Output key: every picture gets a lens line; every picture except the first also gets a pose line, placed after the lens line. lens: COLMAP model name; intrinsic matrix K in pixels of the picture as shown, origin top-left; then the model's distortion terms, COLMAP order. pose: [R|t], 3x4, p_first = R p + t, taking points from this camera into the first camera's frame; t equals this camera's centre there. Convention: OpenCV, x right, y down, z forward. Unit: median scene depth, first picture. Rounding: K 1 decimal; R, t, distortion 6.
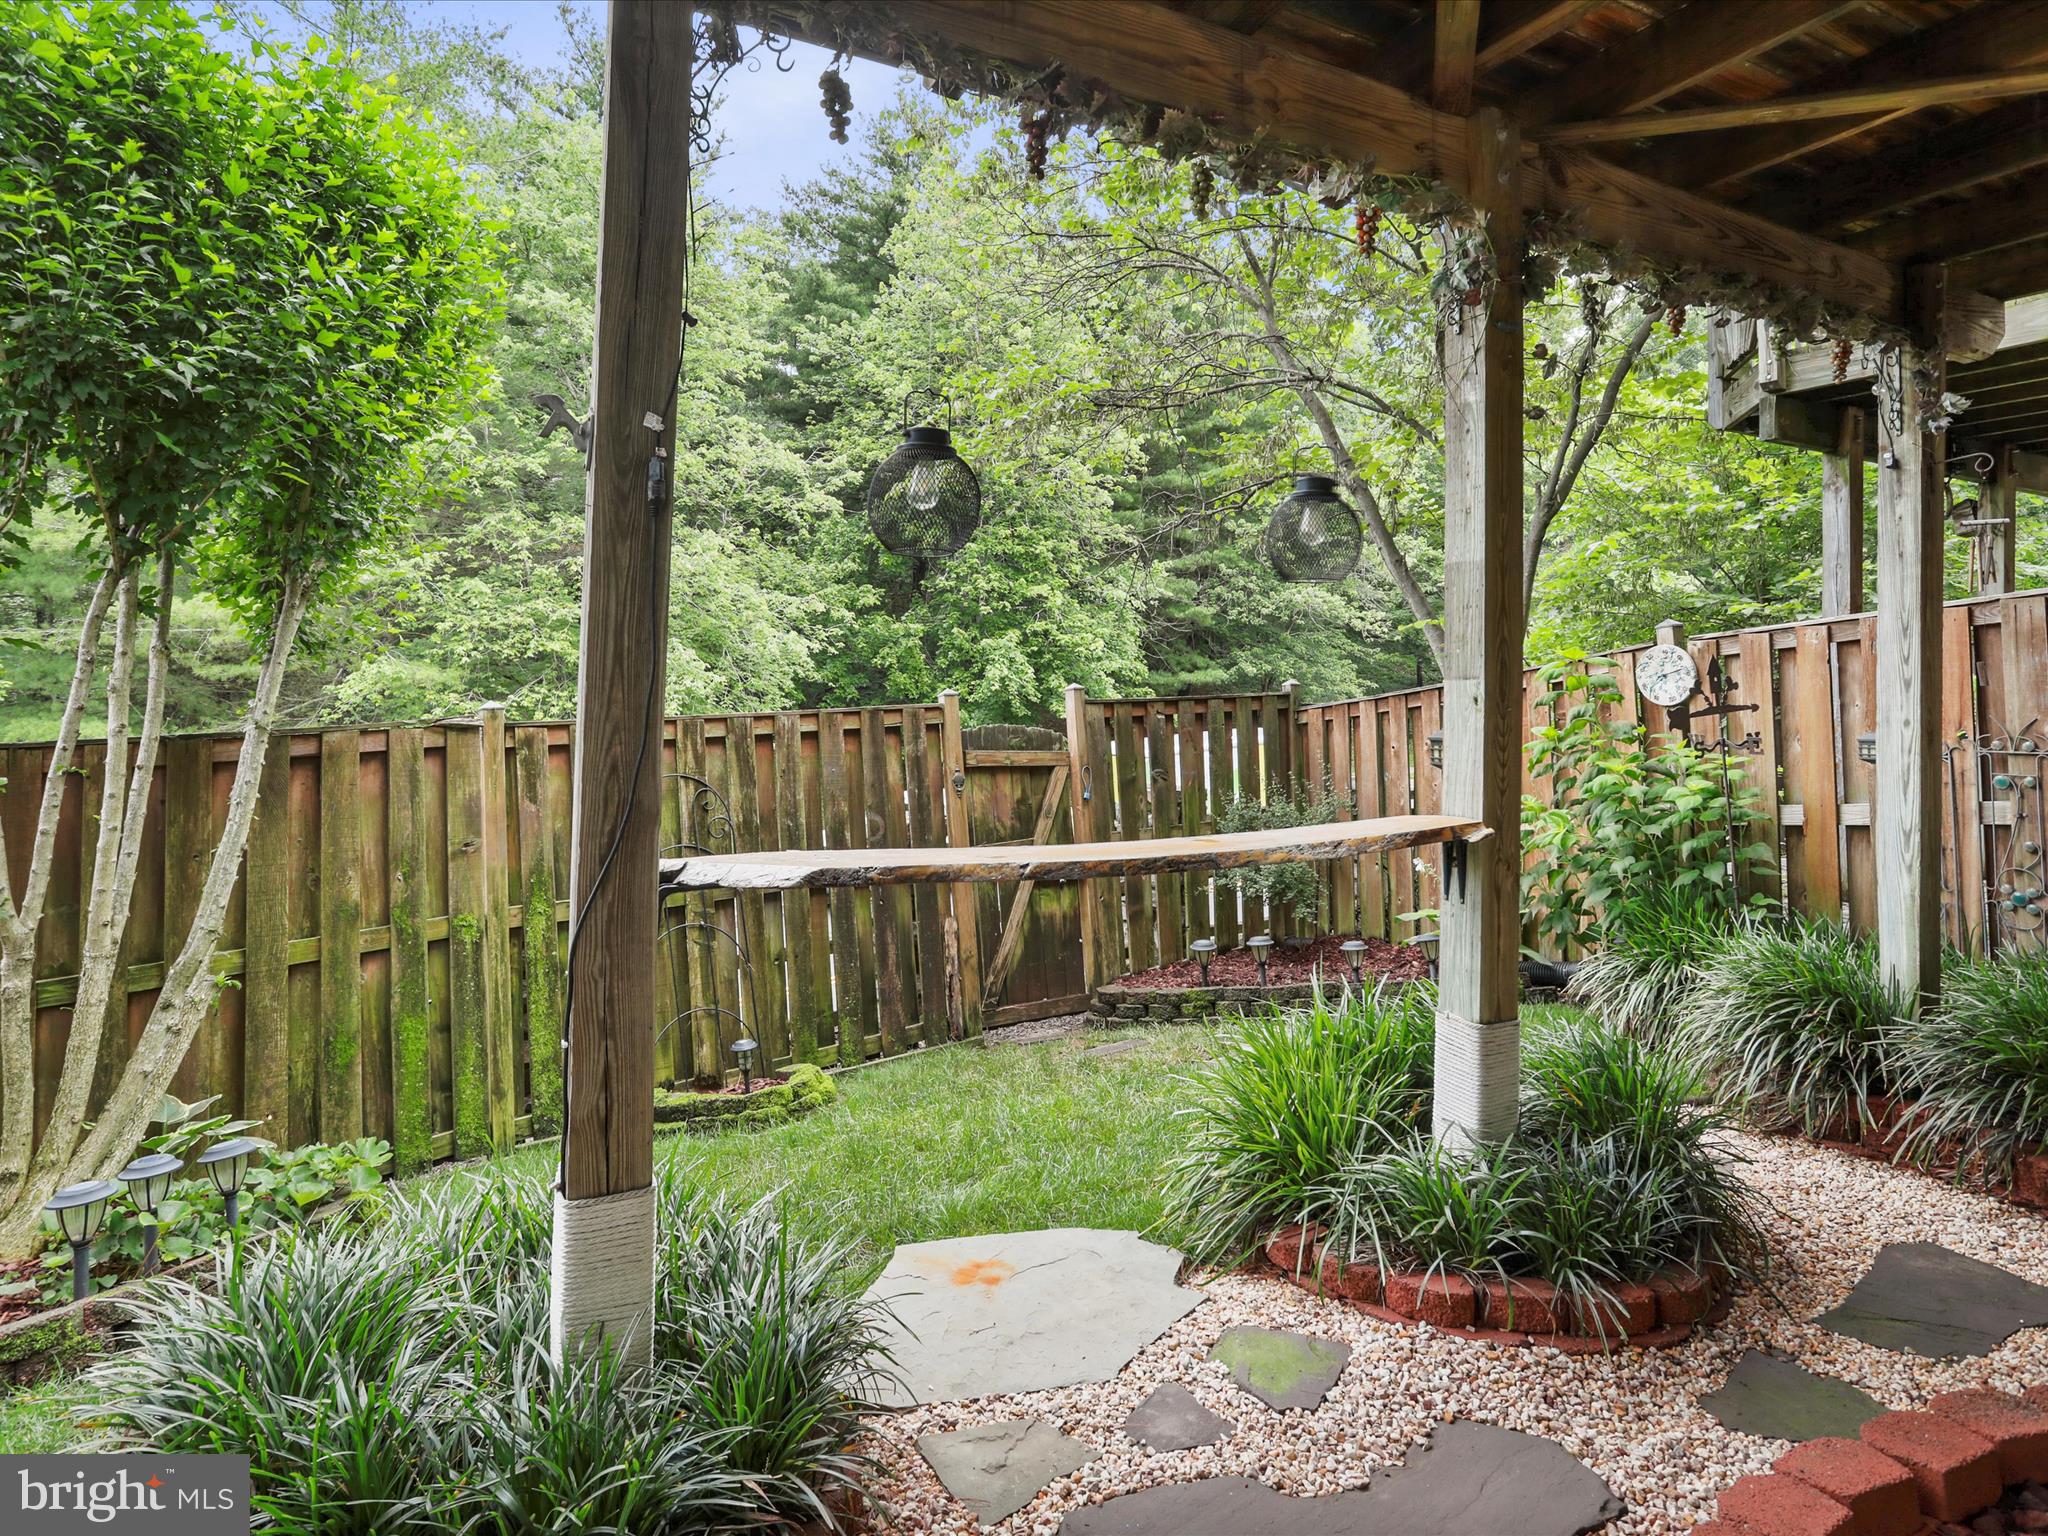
lens RADIAL K [[1137.4, 0, 989.2], [0, 1137.4, 657.0], [0, 0, 1]] dist [-0.052435, -0.000771]
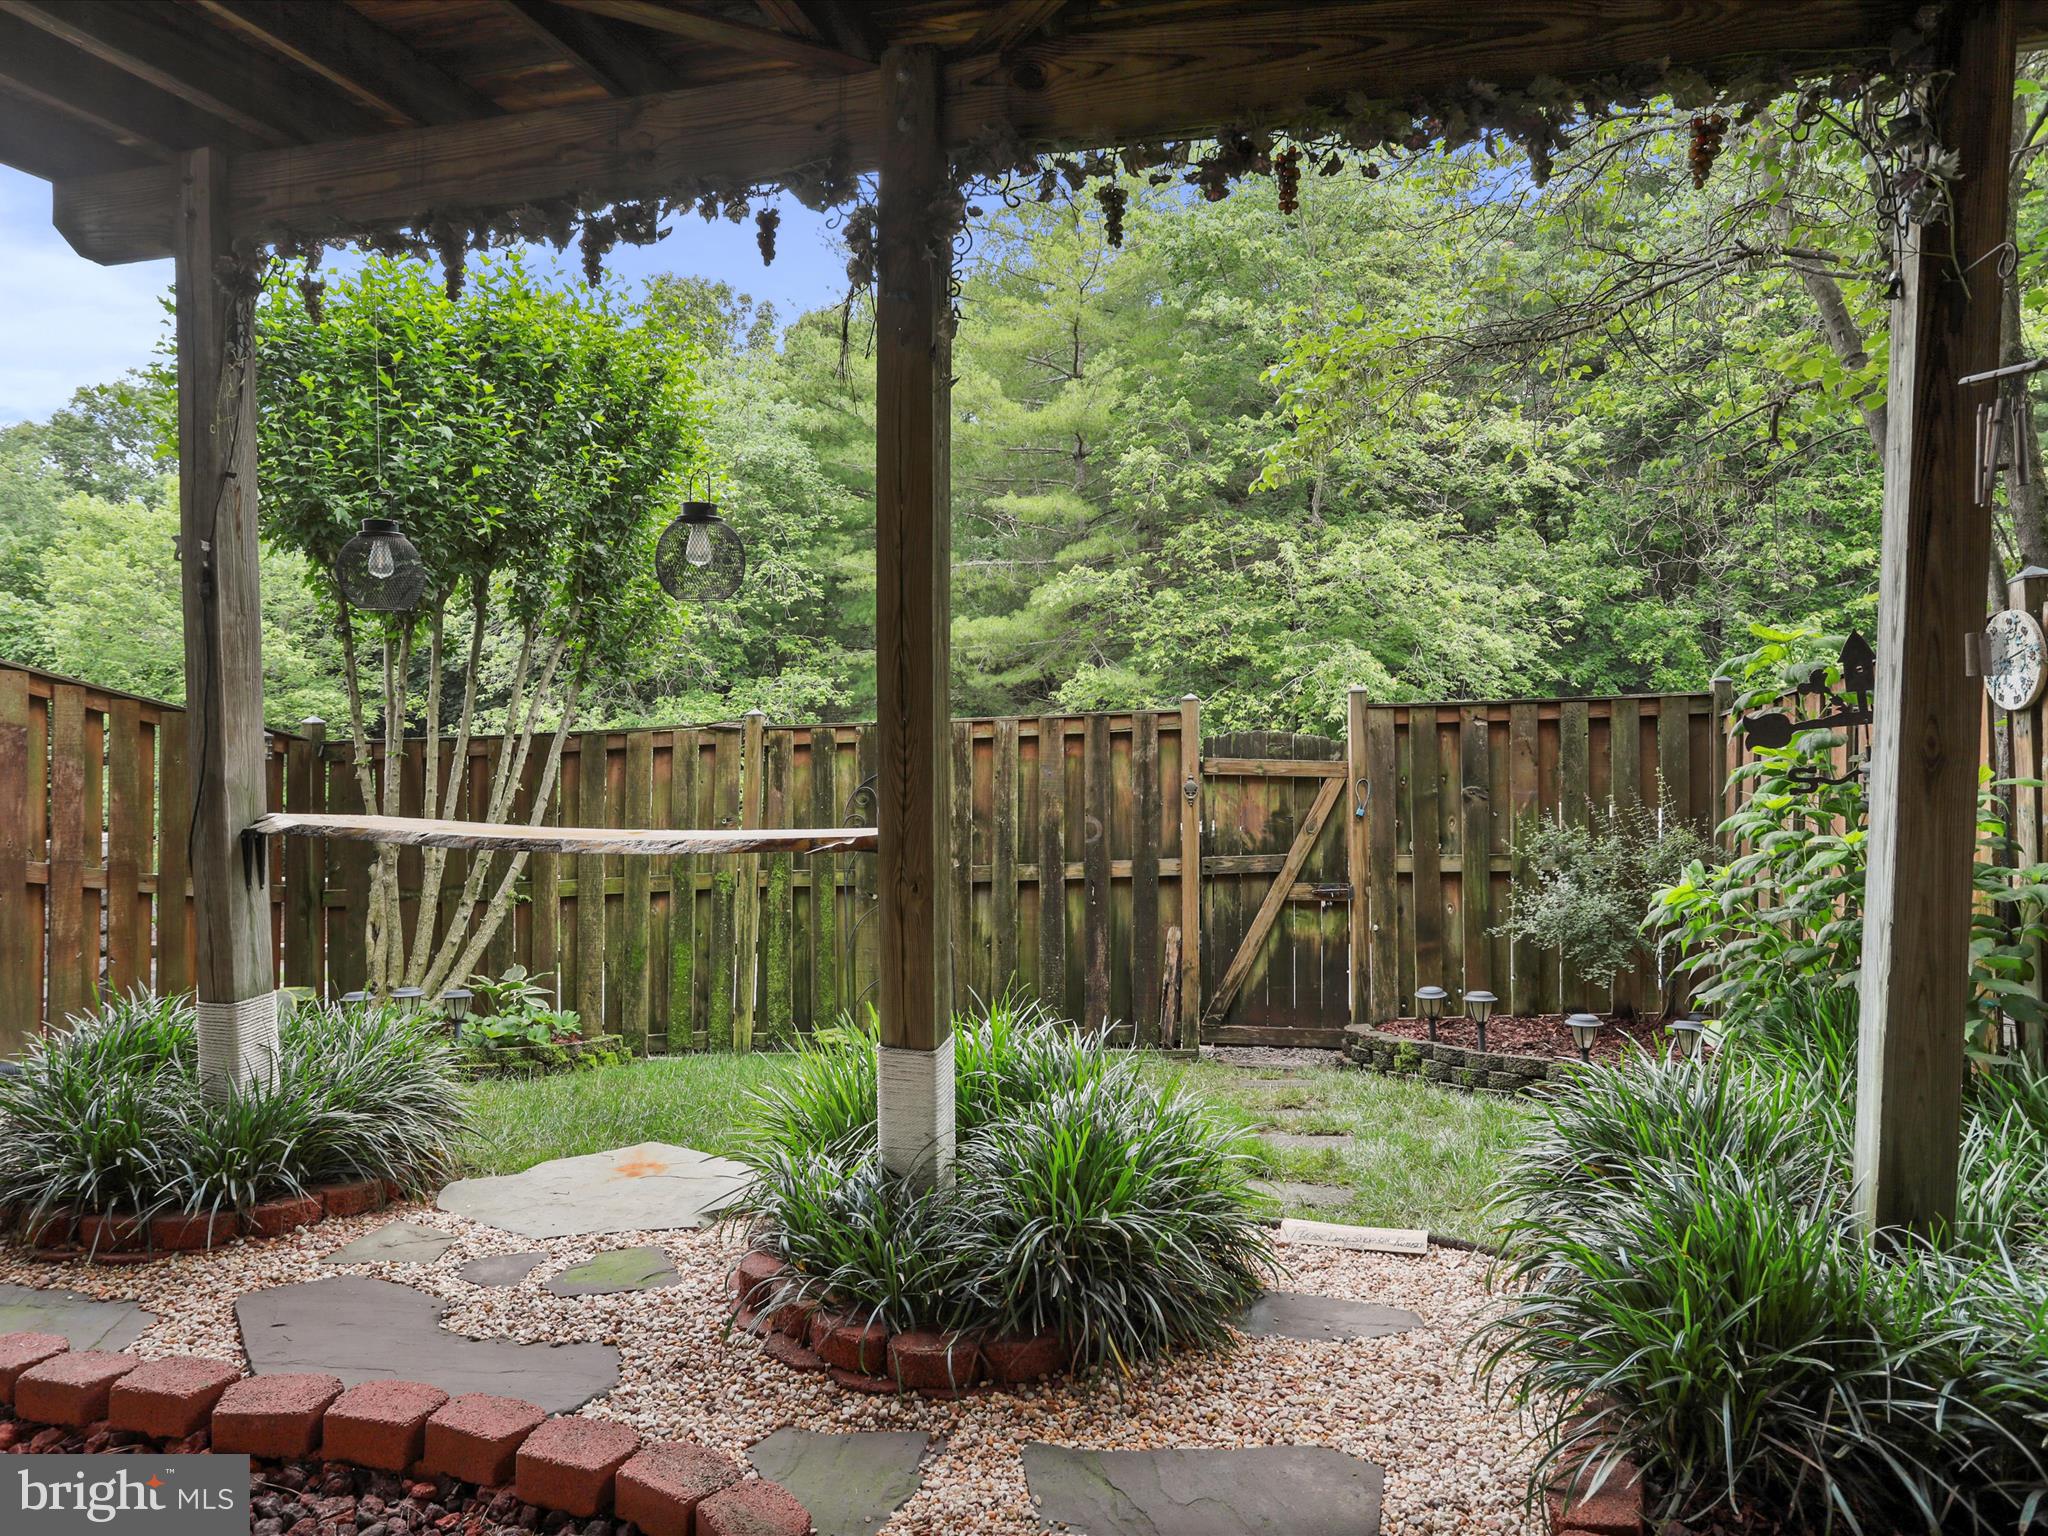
lens RADIAL K [[1195.4, 0, 1024.0], [0, 1195.4, 768.0], [0, 0, 1]] dist [-0.077414, 0.047830]
pose [[0.758183, 0.030075, -0.651347, 0.513664], [0.031326, 0.996102, 0.082457, 0.003285], [0.651288, -0.082922, 0.754286, 0.140681]]
